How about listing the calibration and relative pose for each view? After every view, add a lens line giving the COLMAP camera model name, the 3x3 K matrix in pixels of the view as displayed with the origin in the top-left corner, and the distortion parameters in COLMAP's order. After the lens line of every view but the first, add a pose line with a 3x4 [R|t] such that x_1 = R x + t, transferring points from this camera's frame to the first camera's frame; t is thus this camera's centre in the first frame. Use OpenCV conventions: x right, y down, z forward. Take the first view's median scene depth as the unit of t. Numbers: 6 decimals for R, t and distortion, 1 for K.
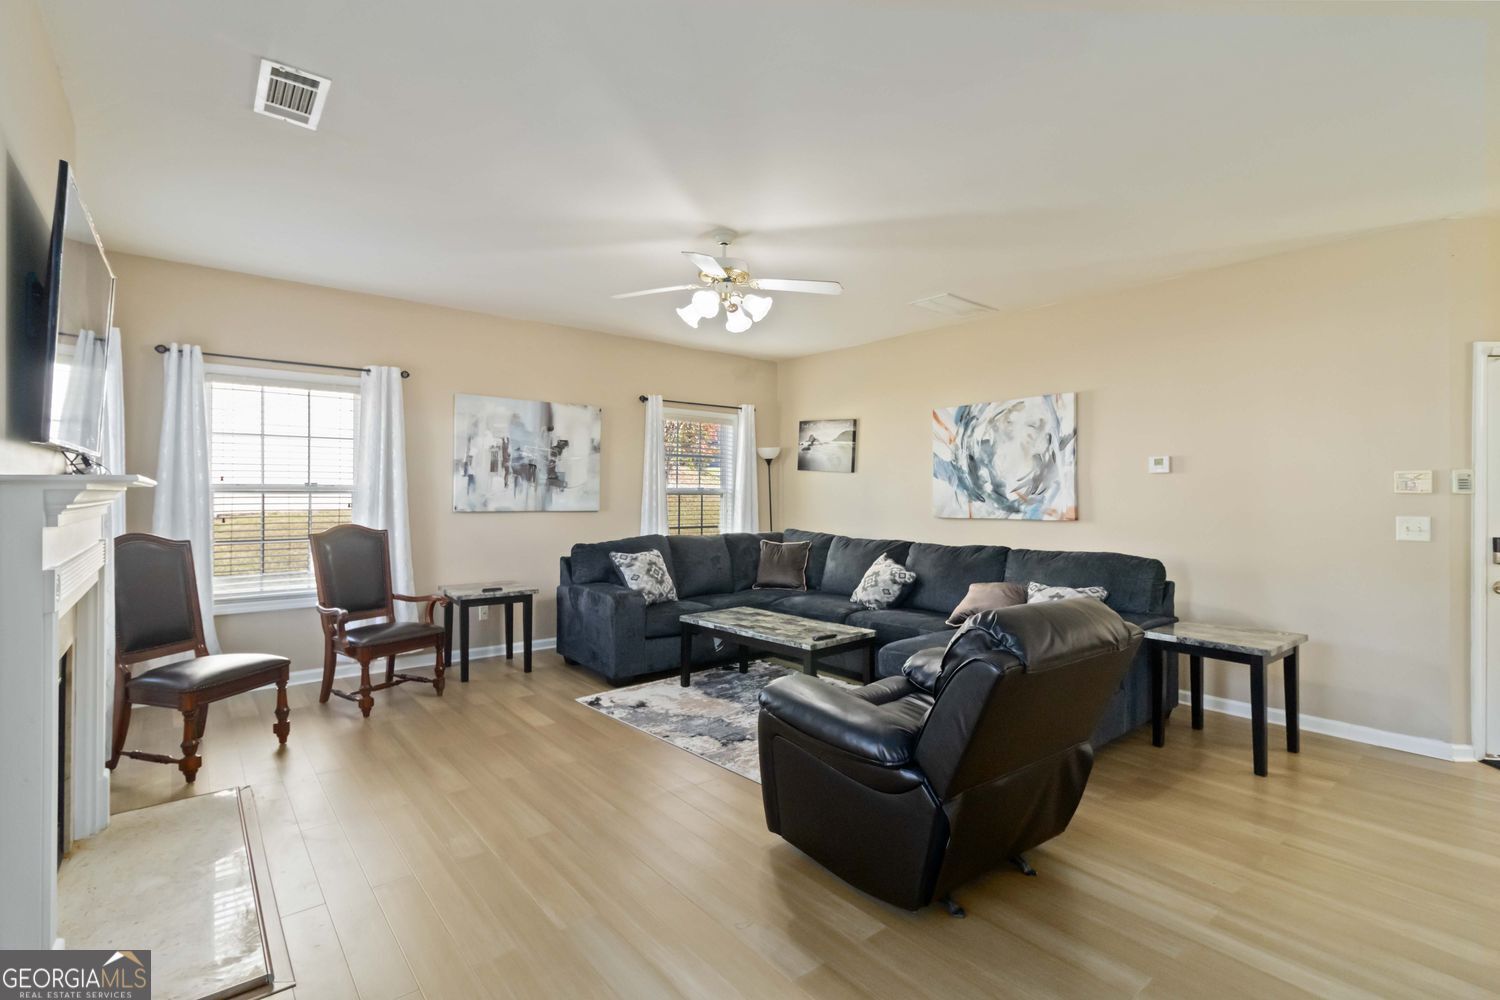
lens RADIAL K [[702.7, 0, 769.1], [0, 702.7, 493.3], [0, 0, 1]] dist [0.000757, -0.000465]
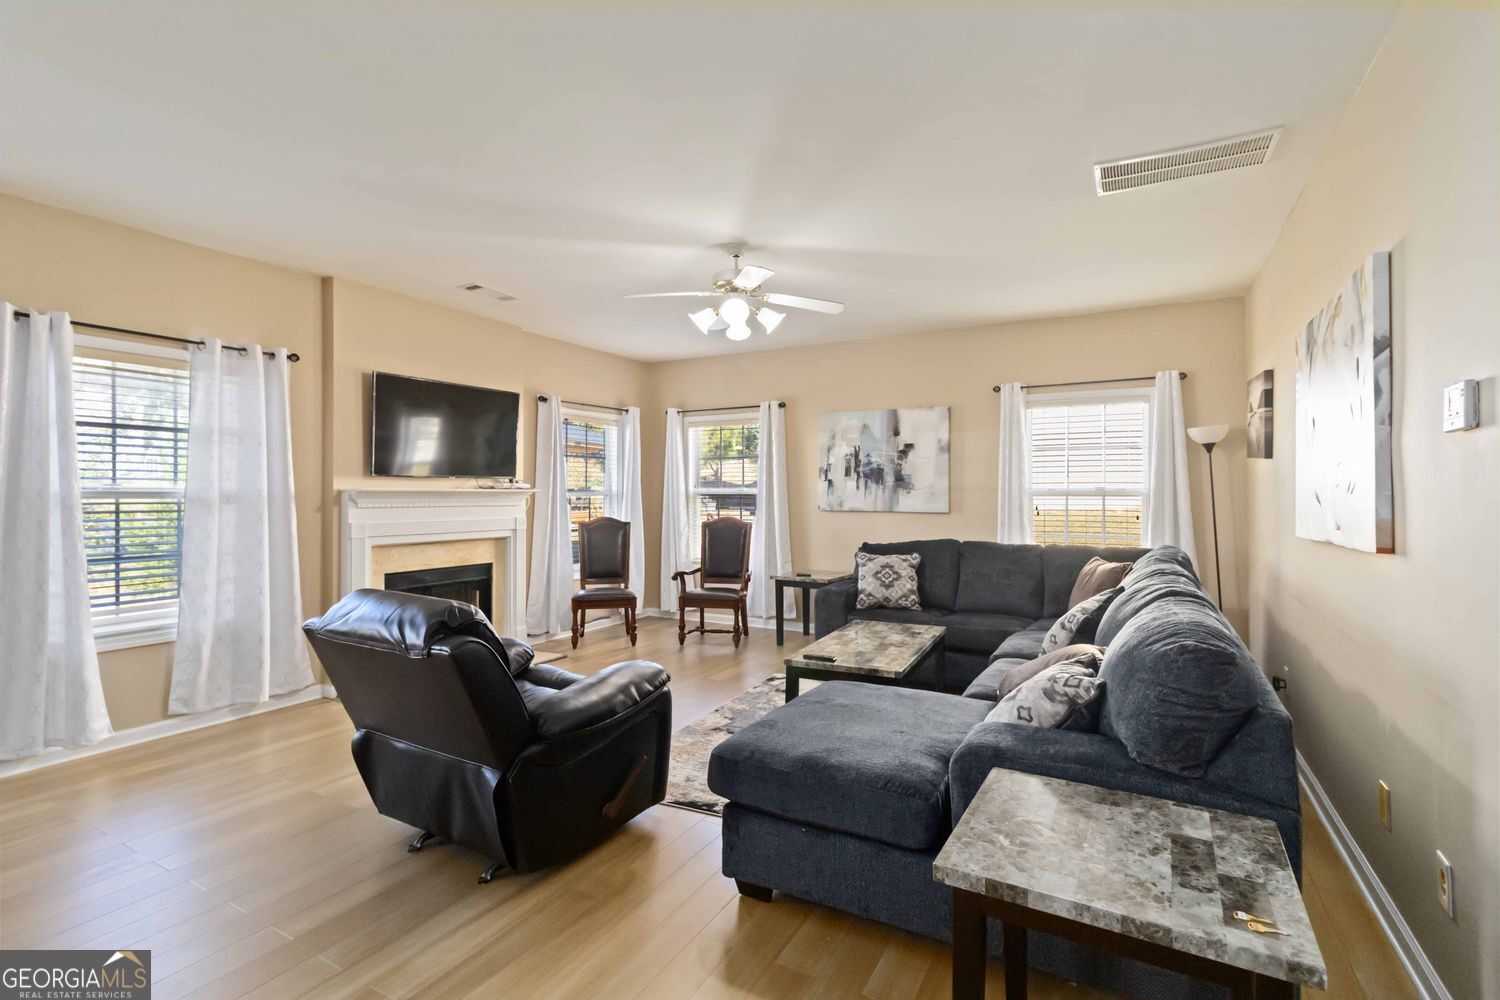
lens RADIAL K [[702.7, 0, 754.1], [0, 702.7, 495.7], [0, 0, 1]] dist [0.000757, -0.000465]
pose [[0.347006, -0.001629, -0.937862, 0.637580], [0.002468, 0.999997, -0.000824, 0.001770], [0.937860, -0.002028, 0.347009, 0.454287]]
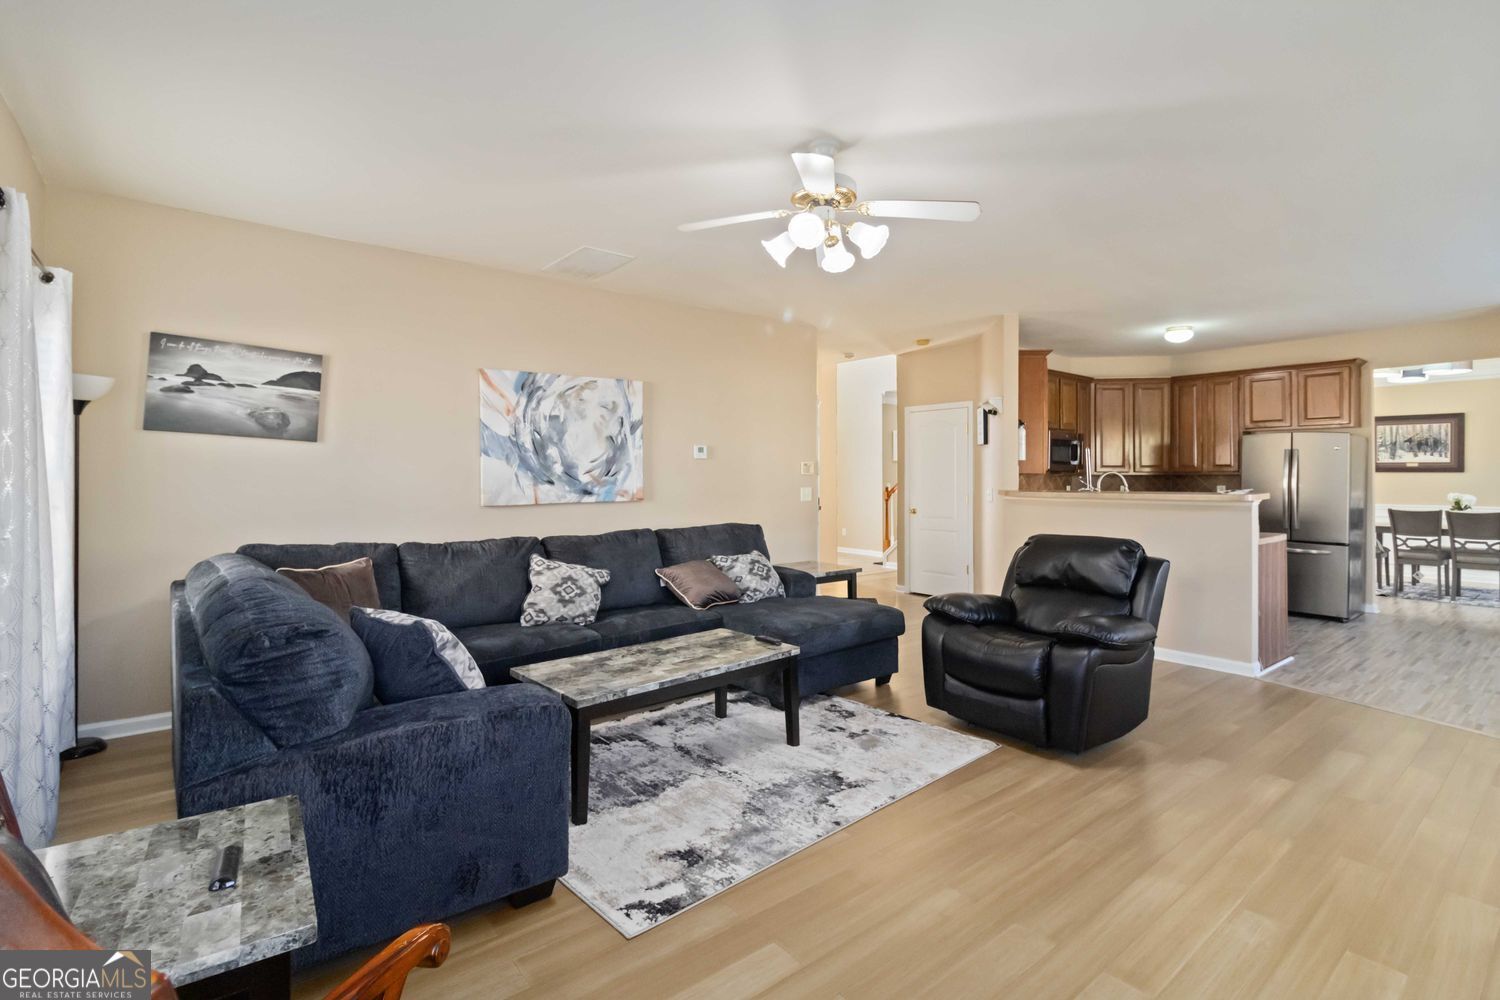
lens RADIAL K [[702.7, 0, 751.9], [0, 702.7, 477.1], [0, 0, 1]] dist [0.000757, -0.000465]
pose [[0.016004, -0.006640, 0.999850, -0.580710], [0.000310, 0.999978, 0.006636, -0.003493], [-0.999872, 0.000204, 0.016006, 0.734143]]
